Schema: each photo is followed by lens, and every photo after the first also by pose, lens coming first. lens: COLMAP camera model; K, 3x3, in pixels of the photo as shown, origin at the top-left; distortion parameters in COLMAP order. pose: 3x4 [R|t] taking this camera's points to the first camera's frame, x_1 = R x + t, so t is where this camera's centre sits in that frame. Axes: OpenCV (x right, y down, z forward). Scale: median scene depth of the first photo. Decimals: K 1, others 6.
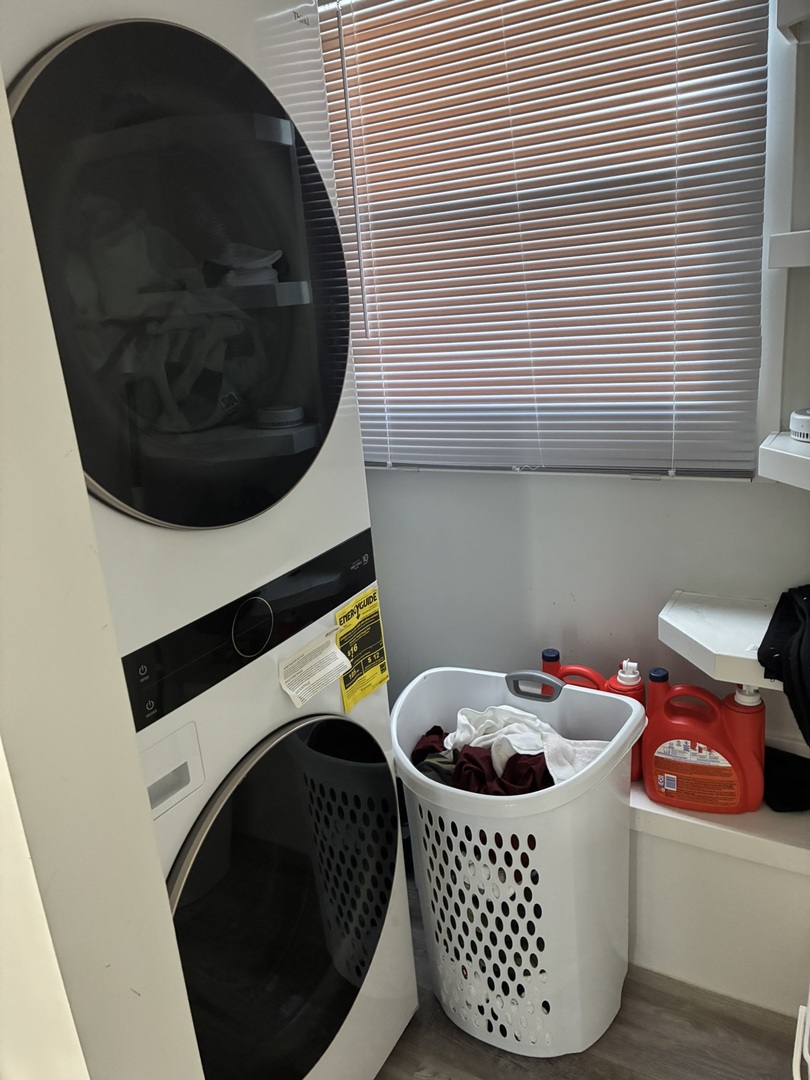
lens RADIAL K [[815.7, 0, 406.5], [0, 815.7, 539.6], [0, 0, 1]] dist [0.002833, -0.026770]
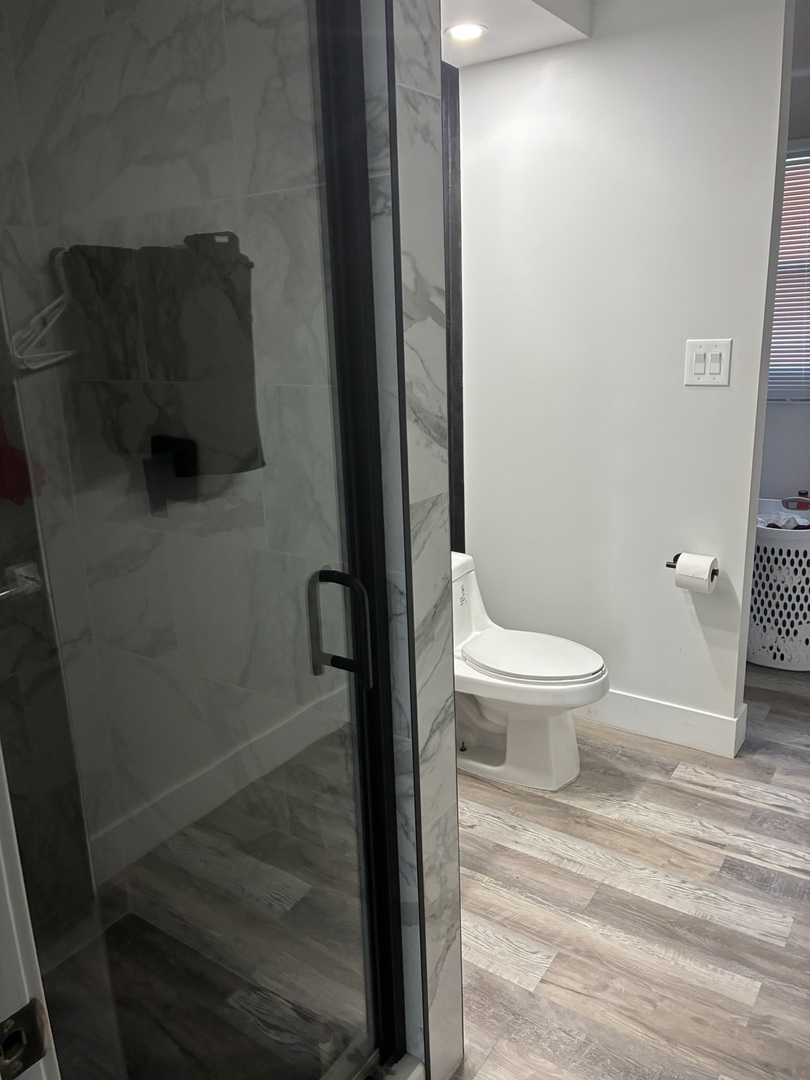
lens RADIAL K [[815.7, 0, 401.2], [0, 815.7, 539.3], [0, 0, 1]] dist [0.002833, -0.026770]
pose [[0.996518, 0.065098, -0.052105, -0.805138], [-0.065928, 0.997721, -0.014365, 0.406561], [0.051051, 0.017750, 0.998538, -1.214461]]
